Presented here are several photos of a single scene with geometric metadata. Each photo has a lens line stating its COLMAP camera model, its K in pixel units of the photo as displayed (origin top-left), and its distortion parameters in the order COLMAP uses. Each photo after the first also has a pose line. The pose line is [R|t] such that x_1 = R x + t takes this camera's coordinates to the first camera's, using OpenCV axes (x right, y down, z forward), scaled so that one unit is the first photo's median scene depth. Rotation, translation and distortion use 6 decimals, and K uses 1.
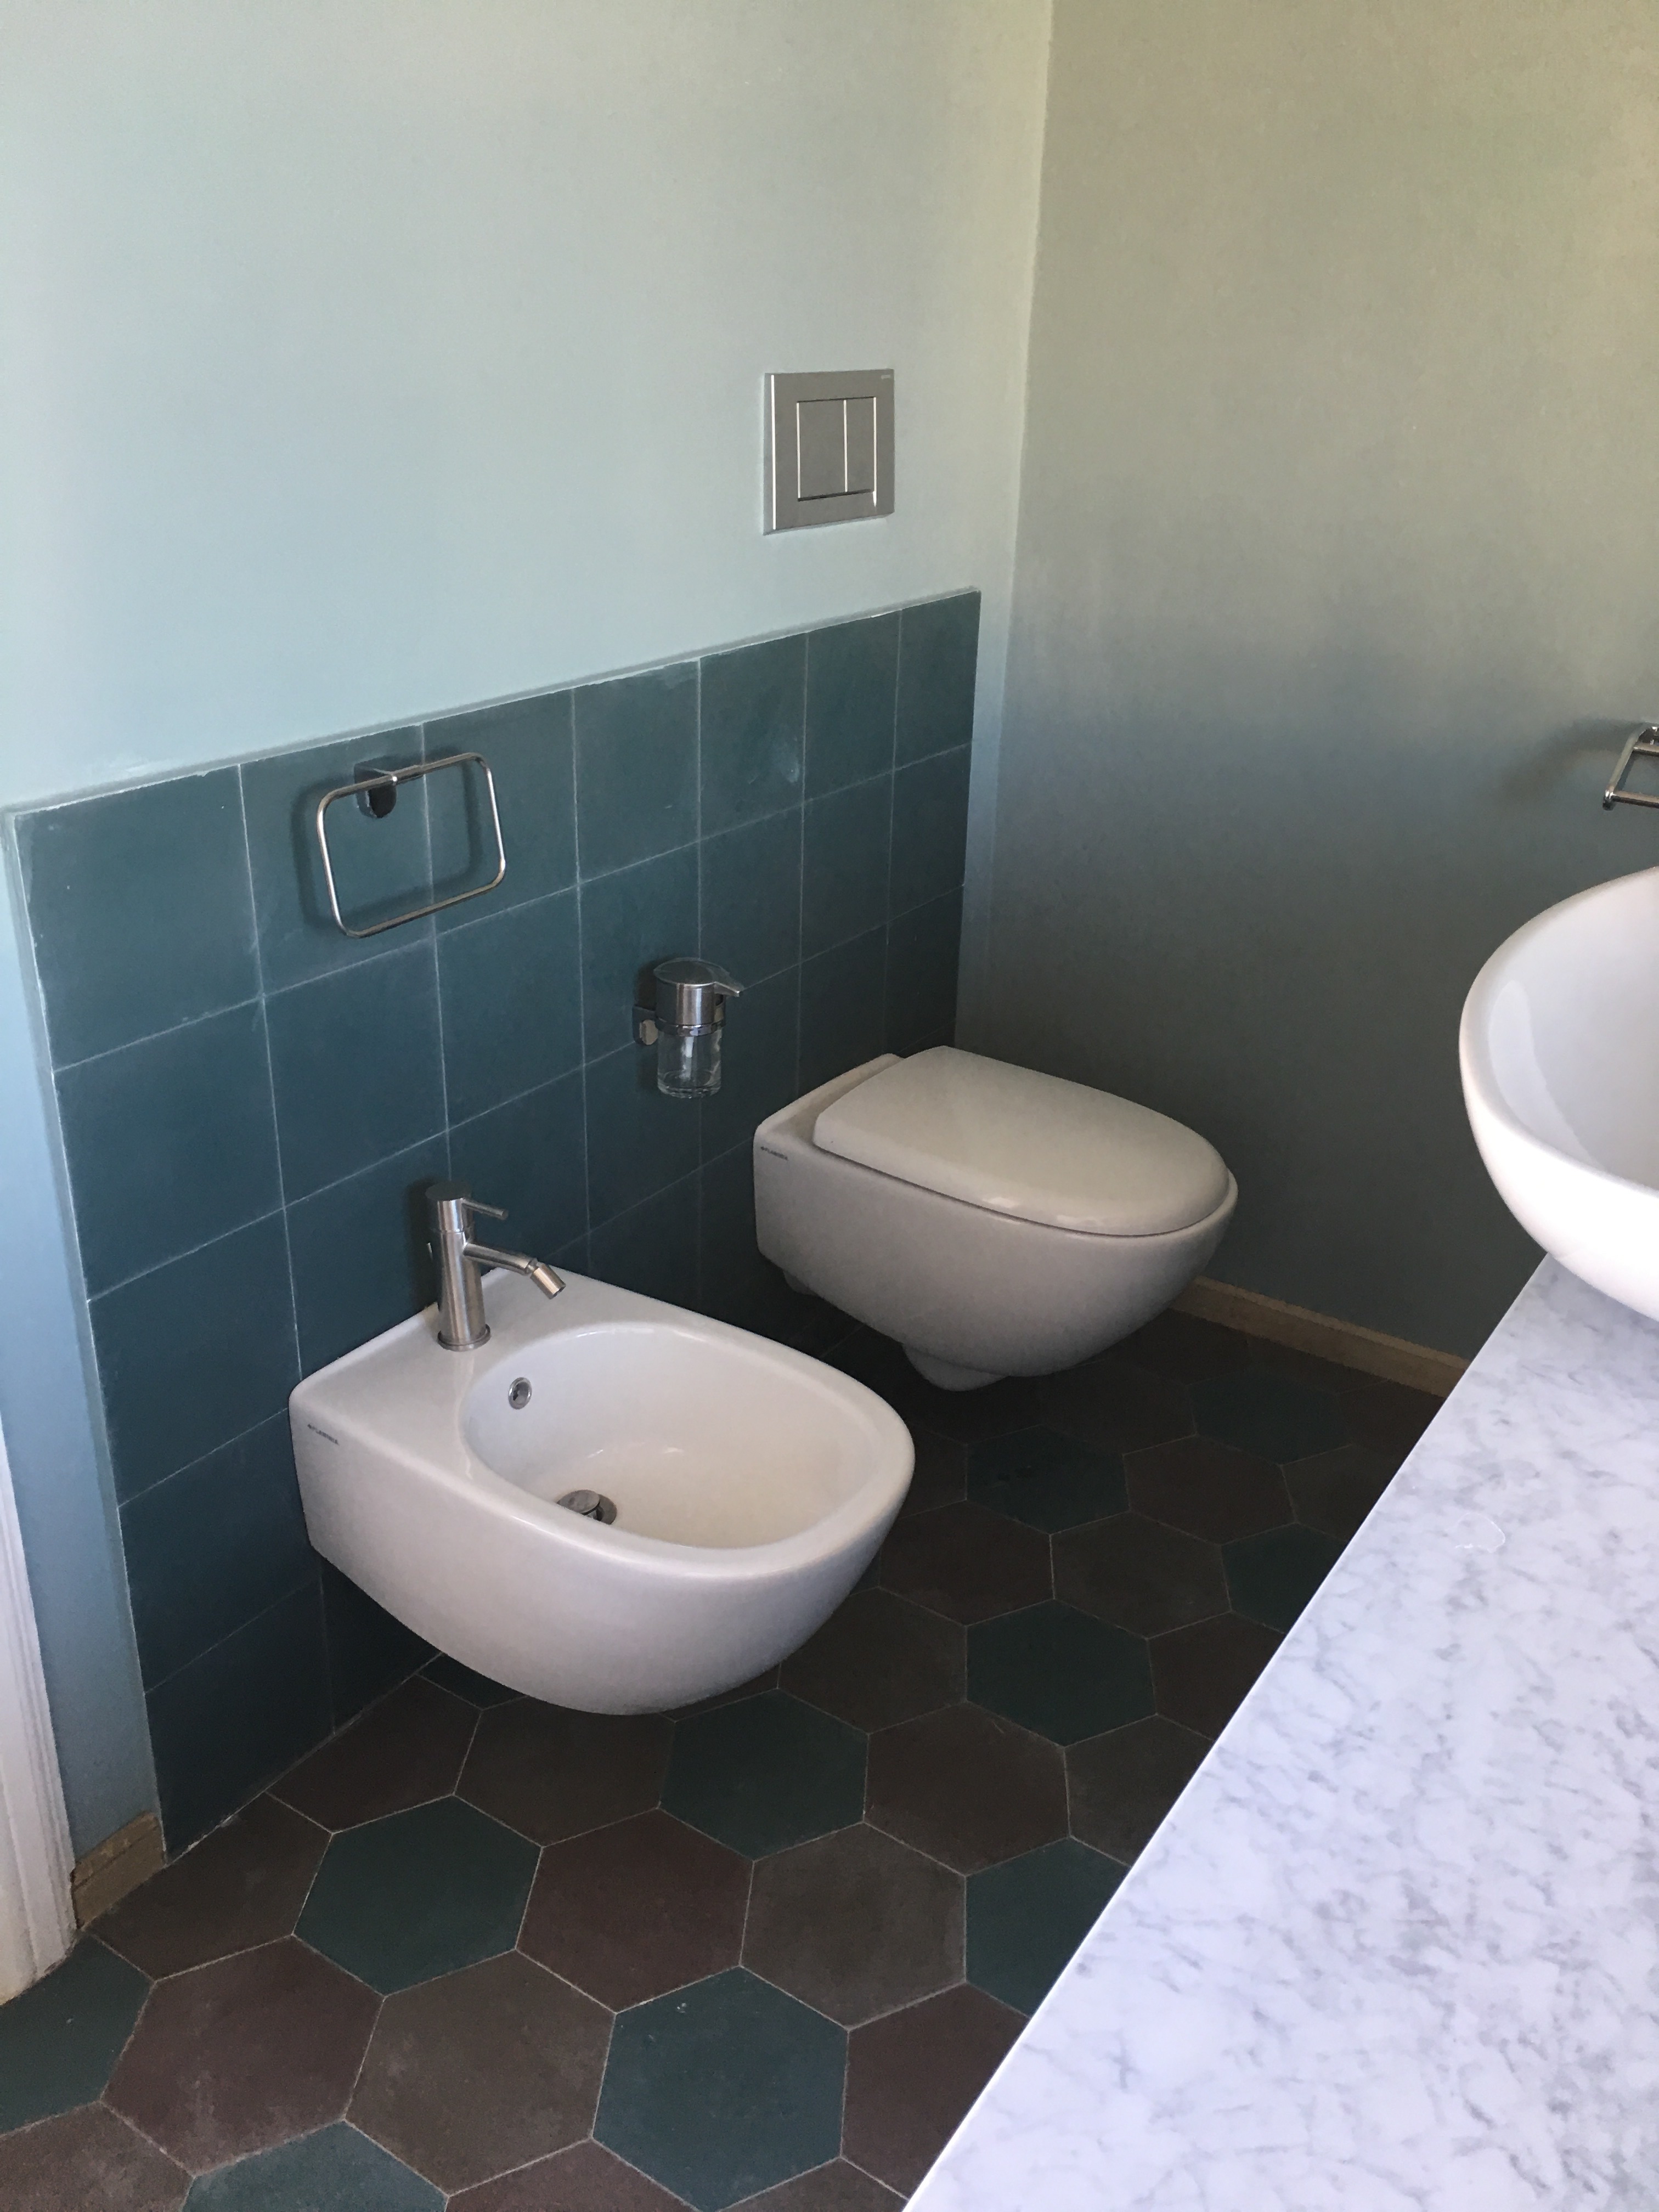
lens RADIAL K [[1875.0, 0, 840.2], [0, 1875.0, 1098.2], [0, 0, 1]] dist [0.079729, -0.099043]
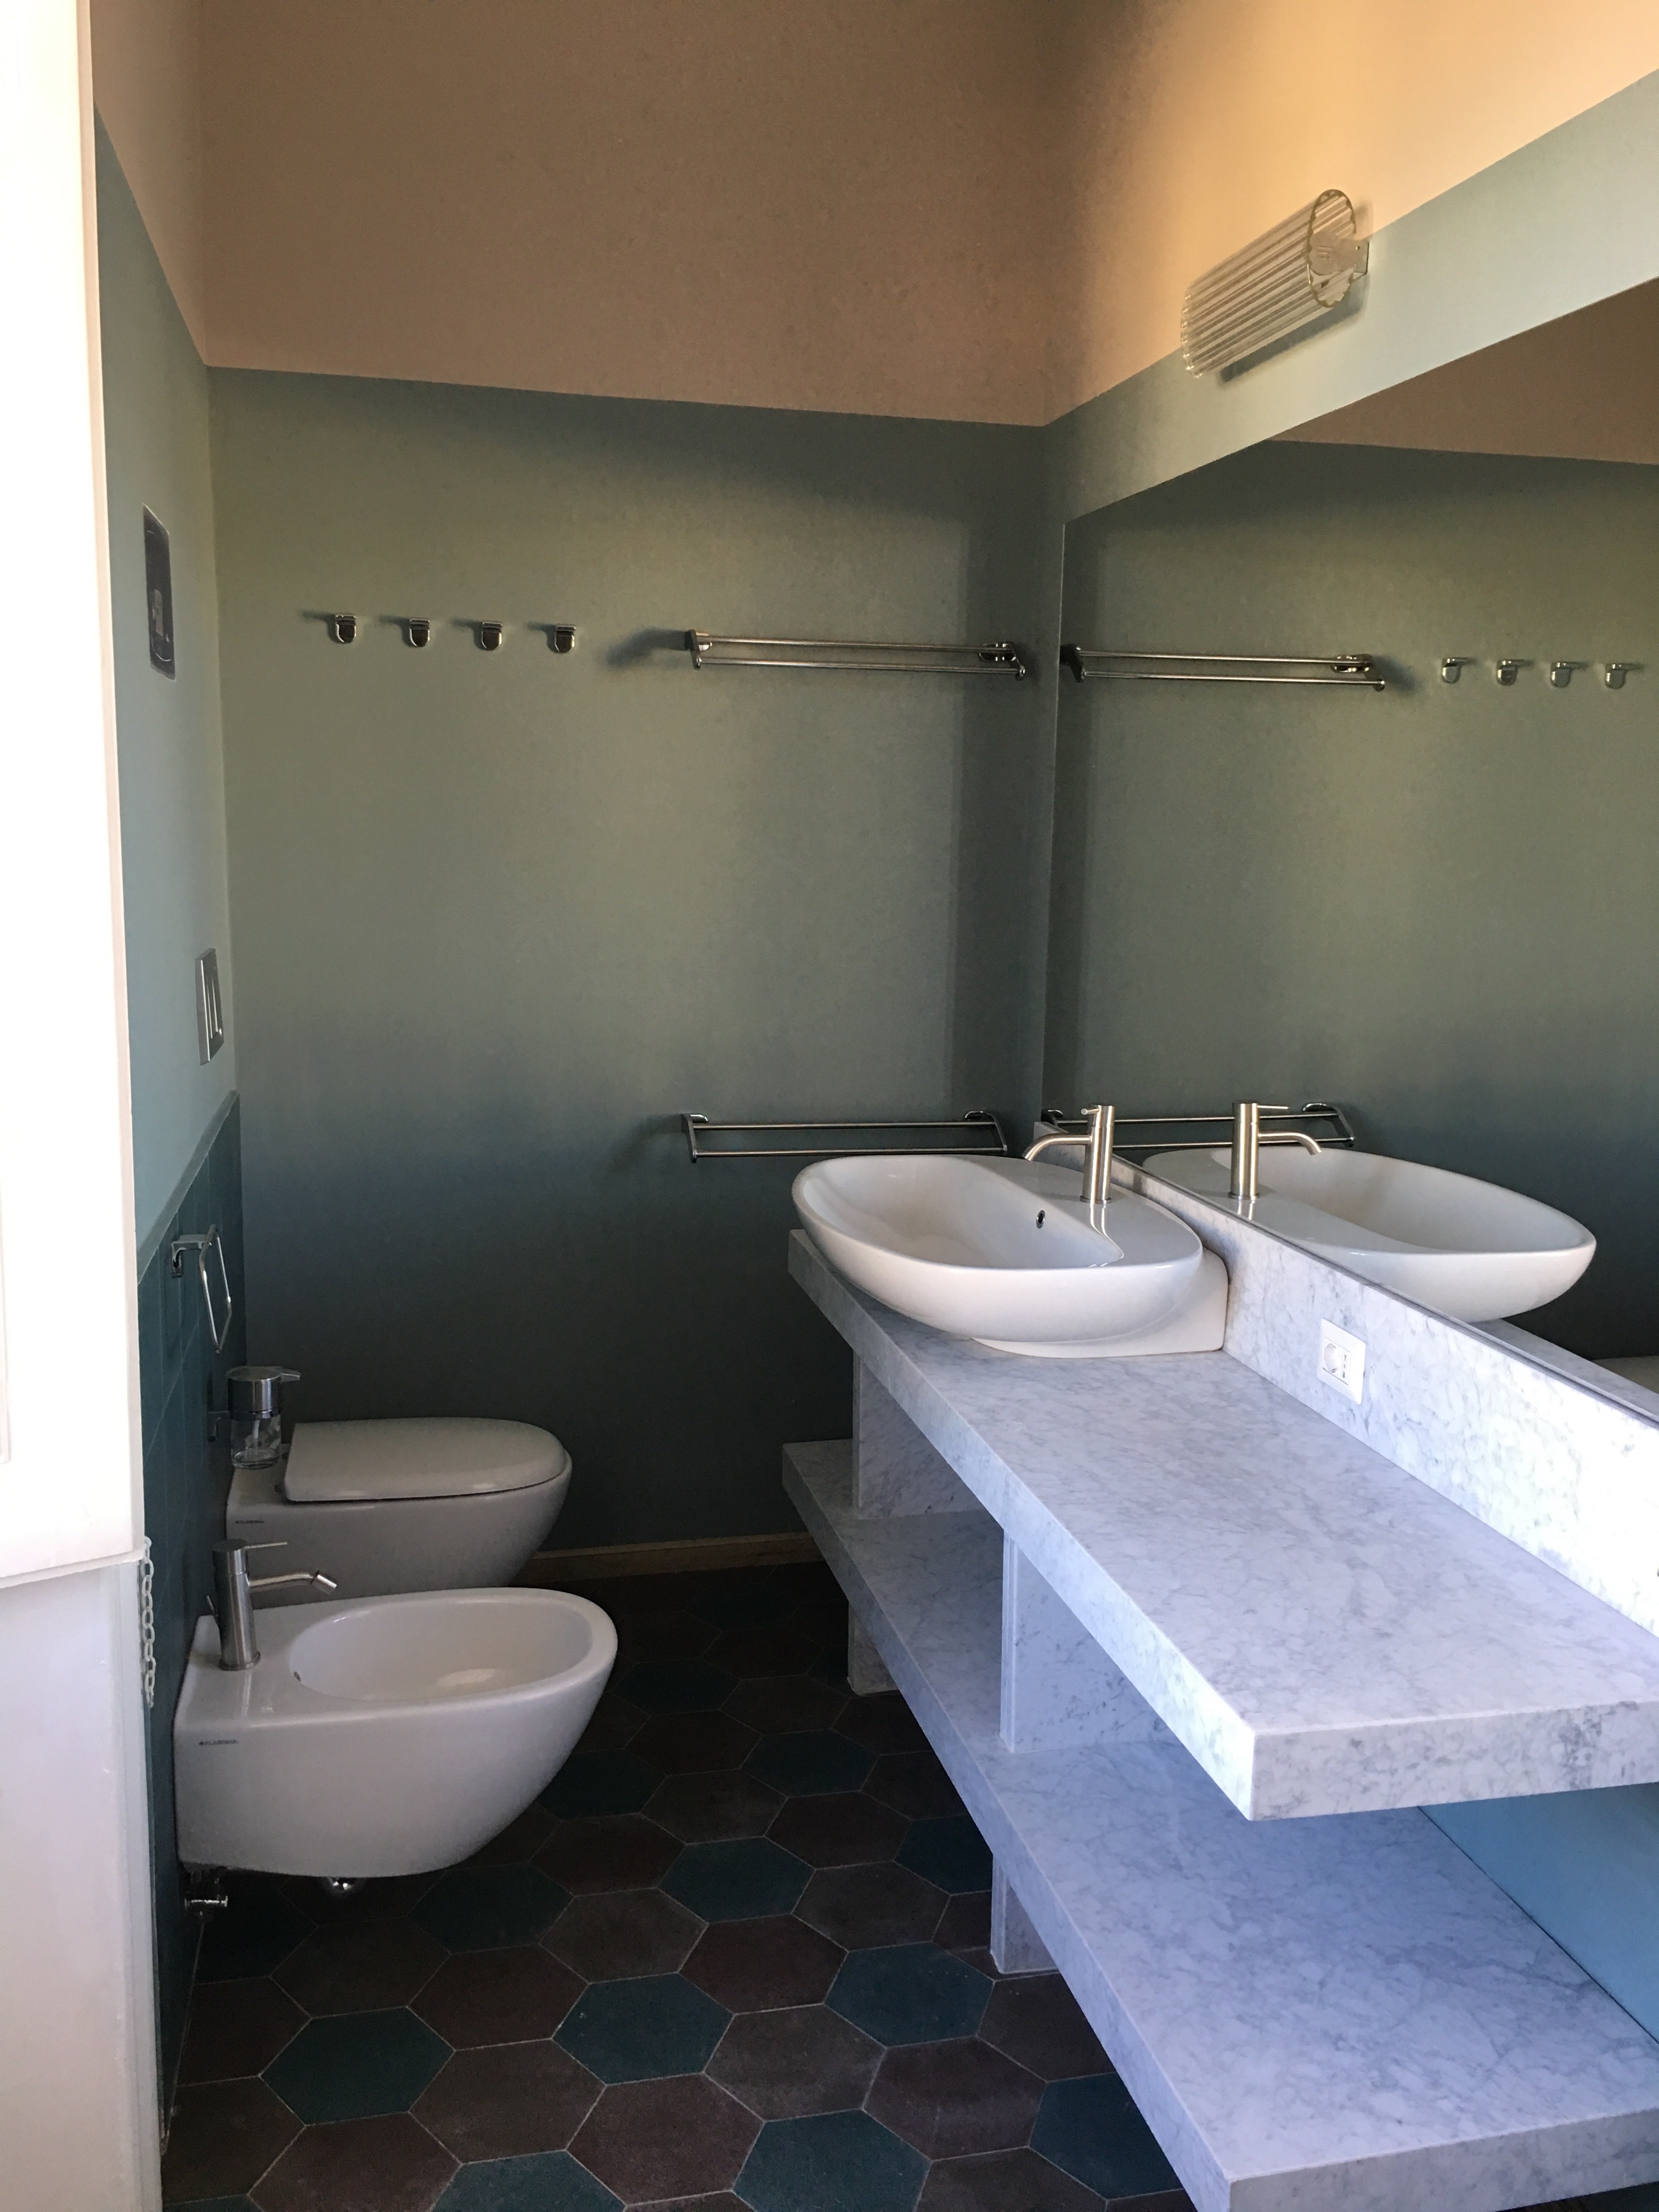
lens RADIAL K [[1875.0, 0, 834.3], [0, 1875.0, 1099.9], [0, 0, 1]] dist [0.079729, -0.099043]
pose [[0.688204, -0.129357, 0.713892, -0.931413], [0.298769, 0.947202, -0.116386, 0.038899], [-0.661145, 0.293386, 0.690516, -0.359372]]
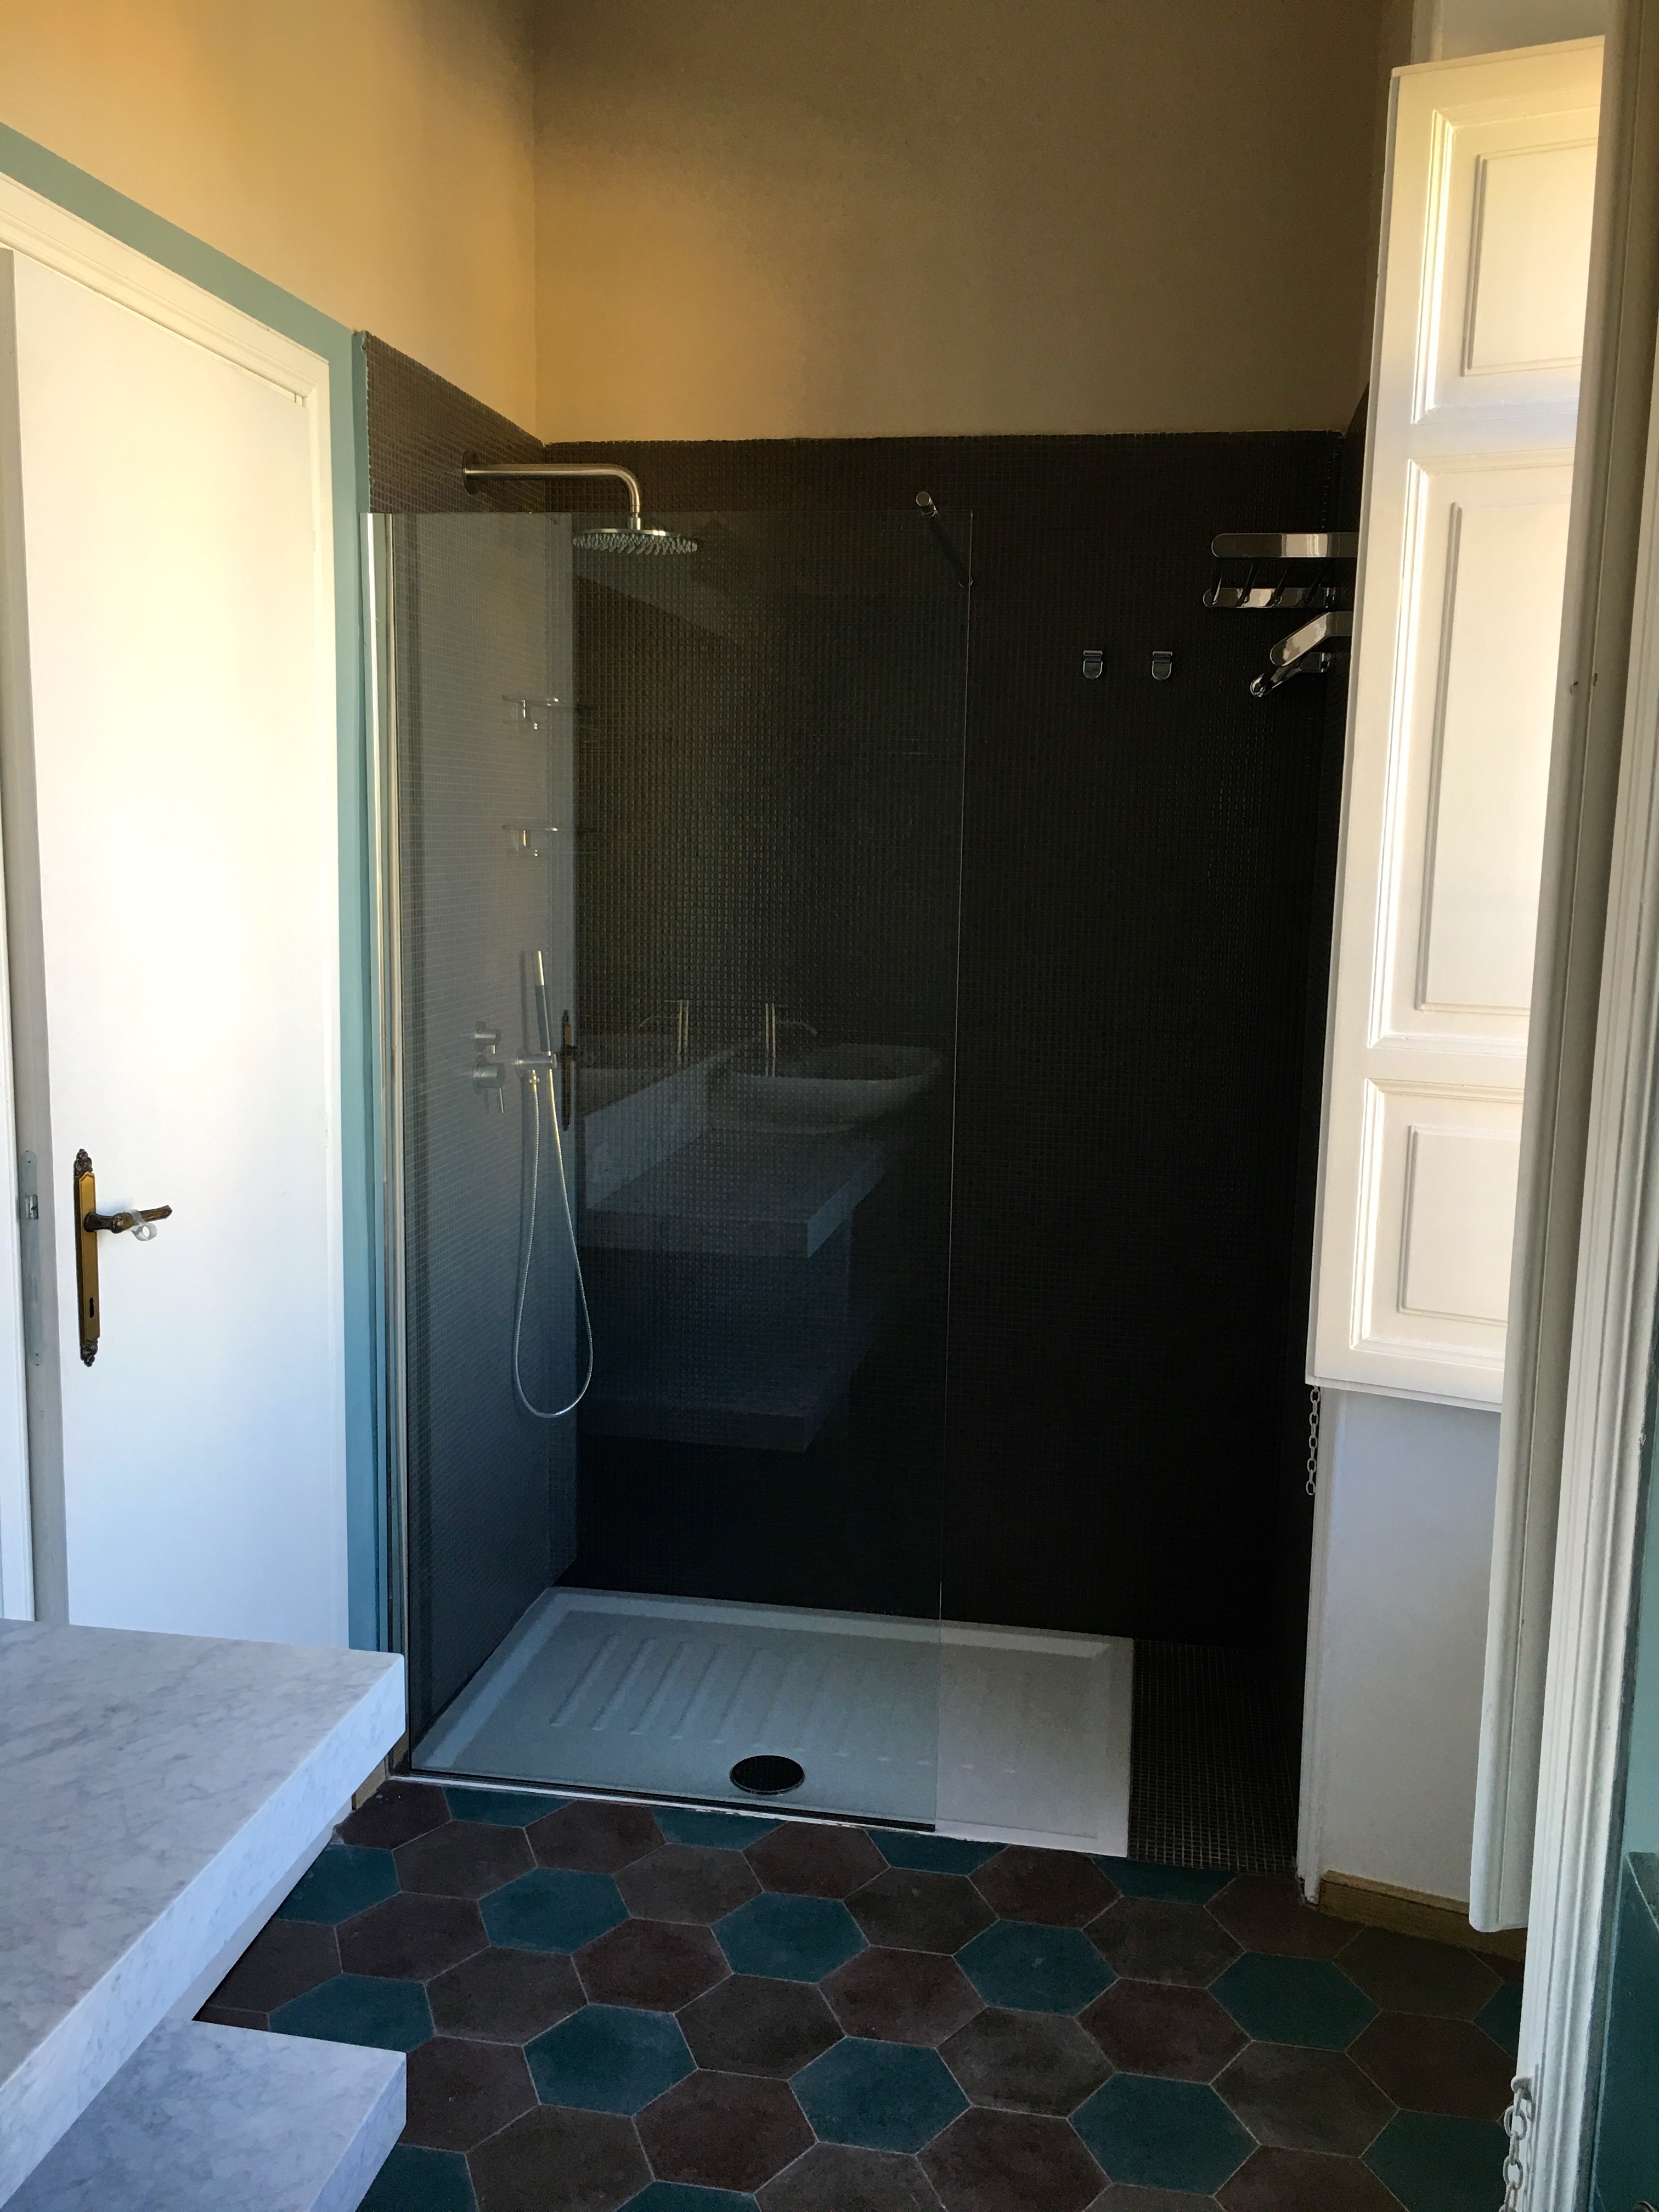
lens RADIAL K [[1875.0, 0, 832.2], [0, 1875.0, 1112.9], [0, 0, 1]] dist [0.079729, -0.099043]
pose [[-0.916187, 0.007127, -0.400687, 0.138110], [-0.208169, 0.845903, 0.491033, -0.605665], [0.342442, 0.533289, -0.773522, 1.121423]]
